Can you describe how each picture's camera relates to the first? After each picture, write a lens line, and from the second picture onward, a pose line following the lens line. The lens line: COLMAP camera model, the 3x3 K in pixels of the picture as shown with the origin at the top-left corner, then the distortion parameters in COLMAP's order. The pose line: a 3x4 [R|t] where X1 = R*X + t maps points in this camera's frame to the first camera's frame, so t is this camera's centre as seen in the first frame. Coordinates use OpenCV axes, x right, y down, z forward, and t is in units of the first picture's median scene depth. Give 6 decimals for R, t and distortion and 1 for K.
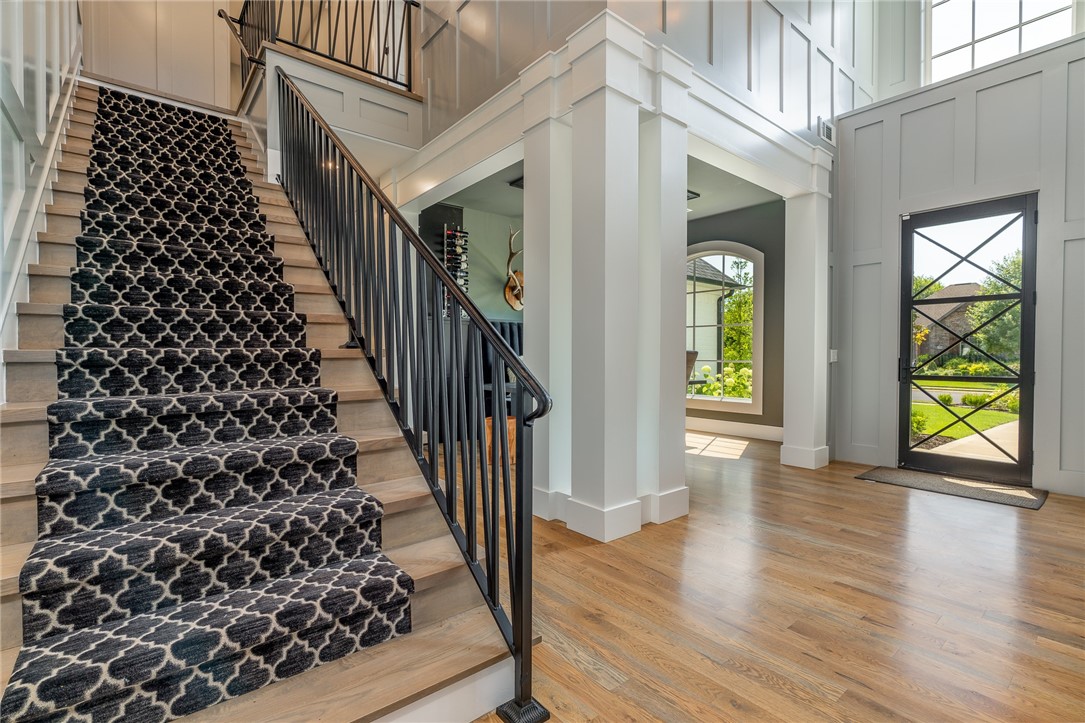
lens RADIAL K [[489.4, 0, 541.4], [0, 489.4, 358.1], [0, 0, 1]] dist [-0.004321, 0.002041]
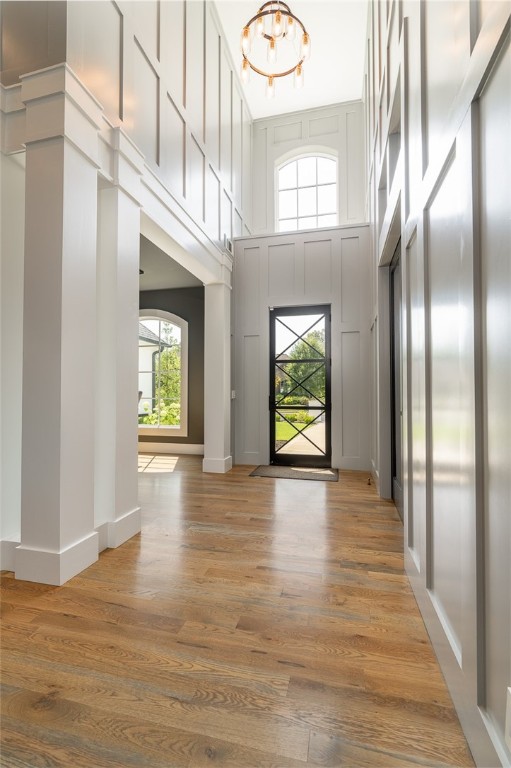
lens RADIAL K [[346.4, 0, 252.1], [0, 346.4, 386.1], [0, 0, 1]] dist [-0.004321, 0.002041]
pose [[0.805148, 0.008546, 0.593013, 0.014839], [0.007538, 0.999668, -0.024642, -0.004553], [-0.593026, 0.024310, 0.804816, 0.122683]]
